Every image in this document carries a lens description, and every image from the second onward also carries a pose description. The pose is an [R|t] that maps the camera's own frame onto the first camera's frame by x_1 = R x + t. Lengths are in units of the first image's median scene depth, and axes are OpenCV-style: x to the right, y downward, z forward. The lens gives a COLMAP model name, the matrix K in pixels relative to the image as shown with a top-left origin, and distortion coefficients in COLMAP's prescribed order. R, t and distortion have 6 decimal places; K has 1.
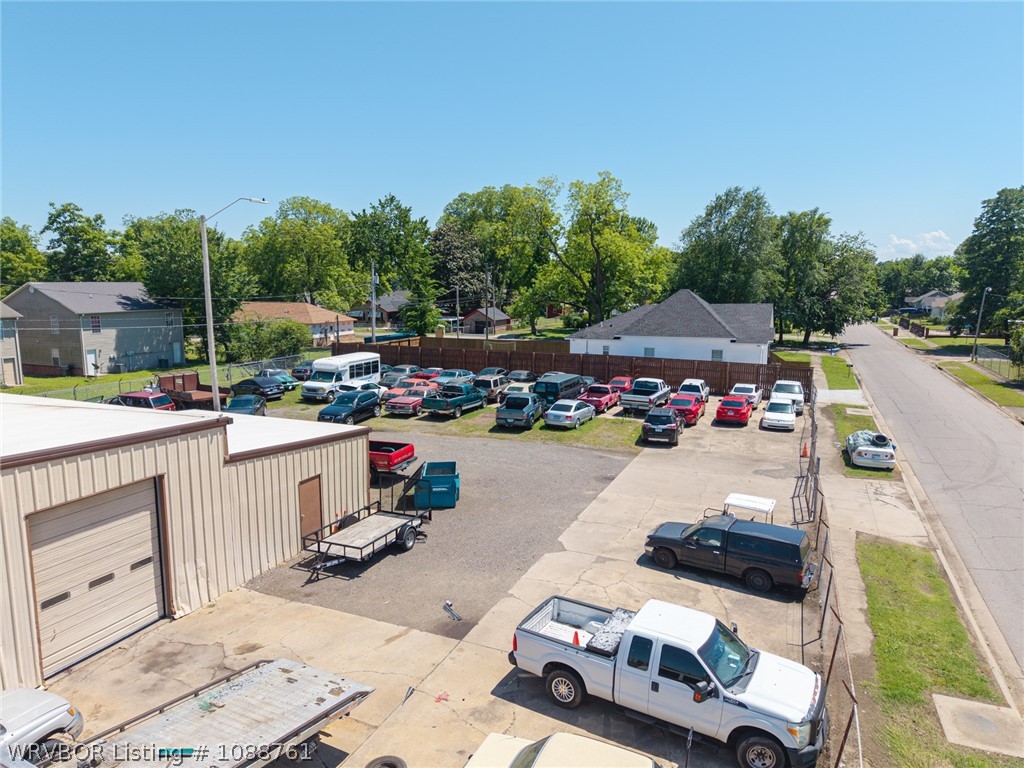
lens RADIAL K [[684.8, 0, 513.5], [0, 684.8, 381.3], [0, 0, 1]] dist [0.047192, -0.063409]
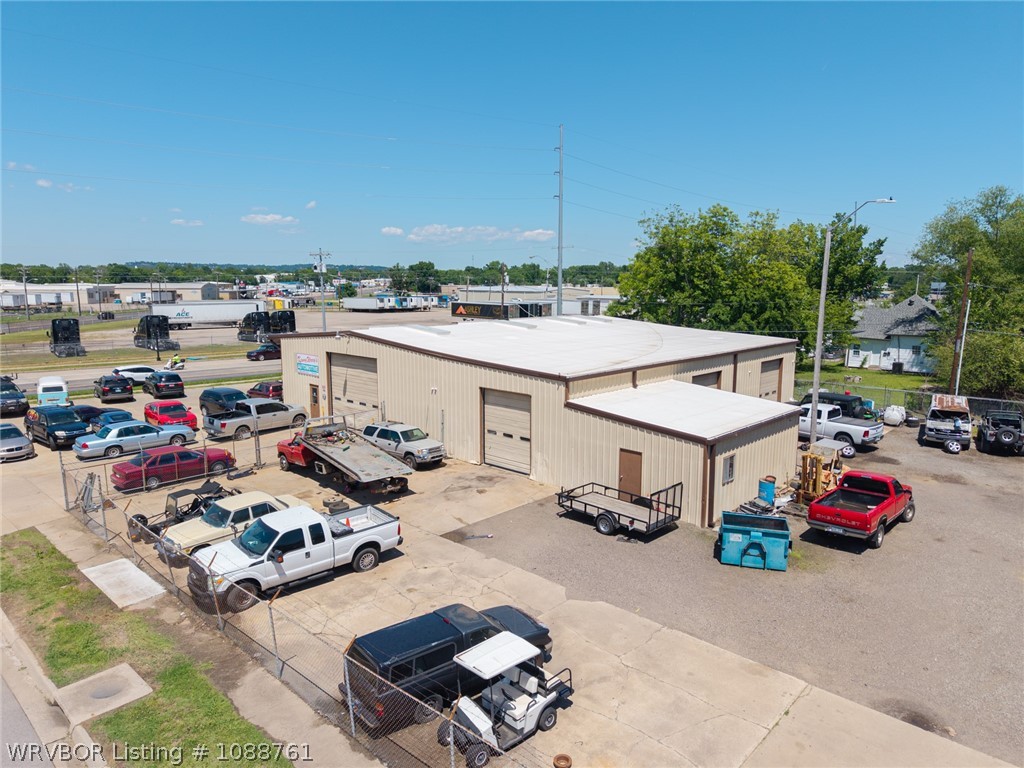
lens RADIAL K [[684.8, 0, 513.5], [0, 684.8, 381.3], [0, 0, 1]] dist [0.047192, -0.063409]
pose [[-0.354927, 0.137027, -0.924797, 0.886742], [-0.140329, 0.970185, 0.197609, -0.190177], [0.924302, 0.199912, -0.325116, 1.179339]]
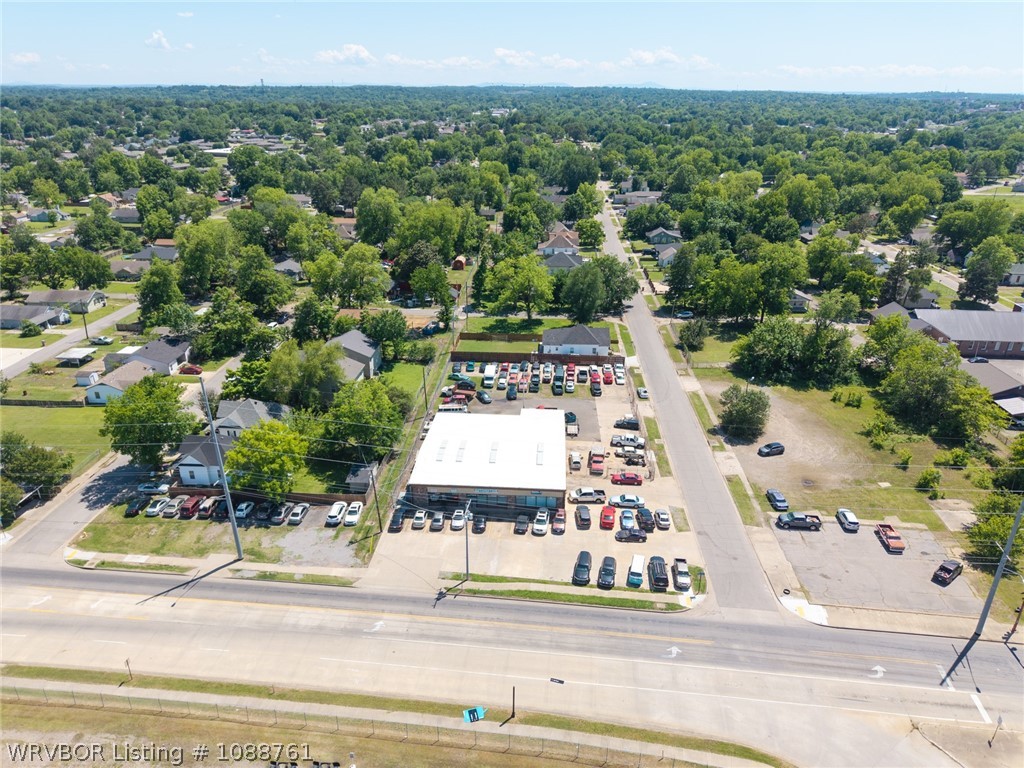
lens RADIAL K [[684.8, 0, 513.5], [0, 684.8, 381.3], [0, 0, 1]] dist [0.047192, -0.063409]
pose [[0.940330, -0.127300, 0.315555, -2.521772], [0.043708, 0.964887, 0.259005, -1.749708], [-0.337446, -0.229757, 0.912876, -4.173316]]
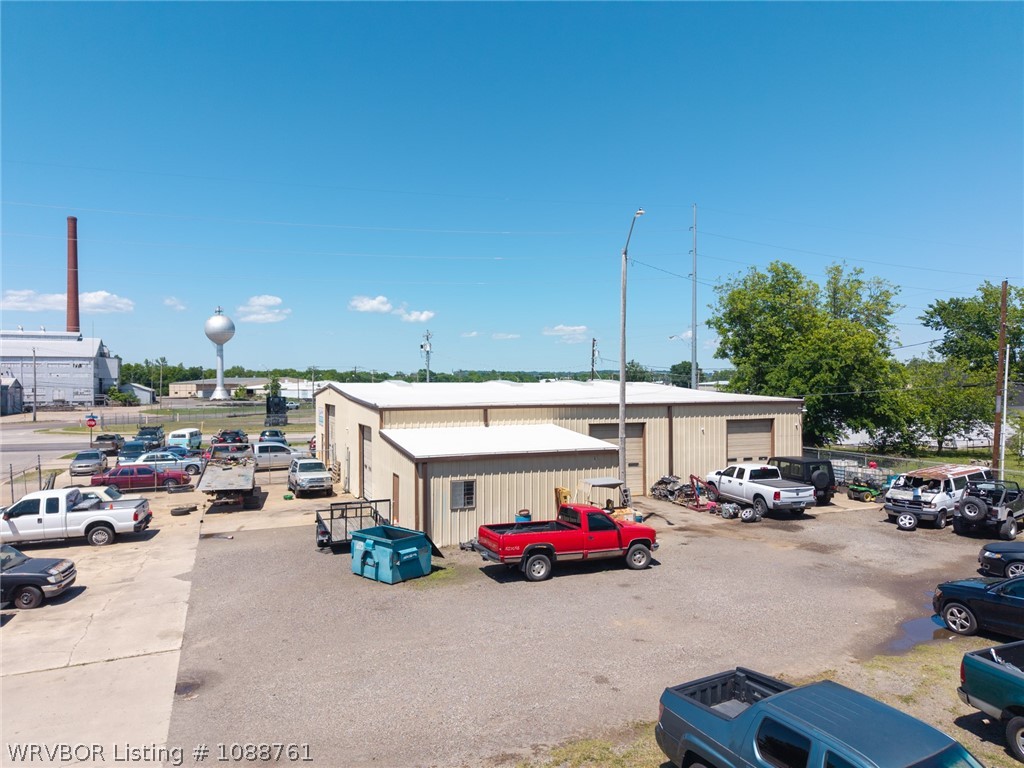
lens RADIAL K [[684.8, 0, 513.5], [0, 684.8, 381.3], [0, 0, 1]] dist [0.047192, -0.063409]
pose [[-0.705722, -0.001165, -0.708488, 0.427653], [-0.101887, 0.989771, 0.099862, -0.169590], [0.701124, 0.142660, -0.698622, 1.985625]]
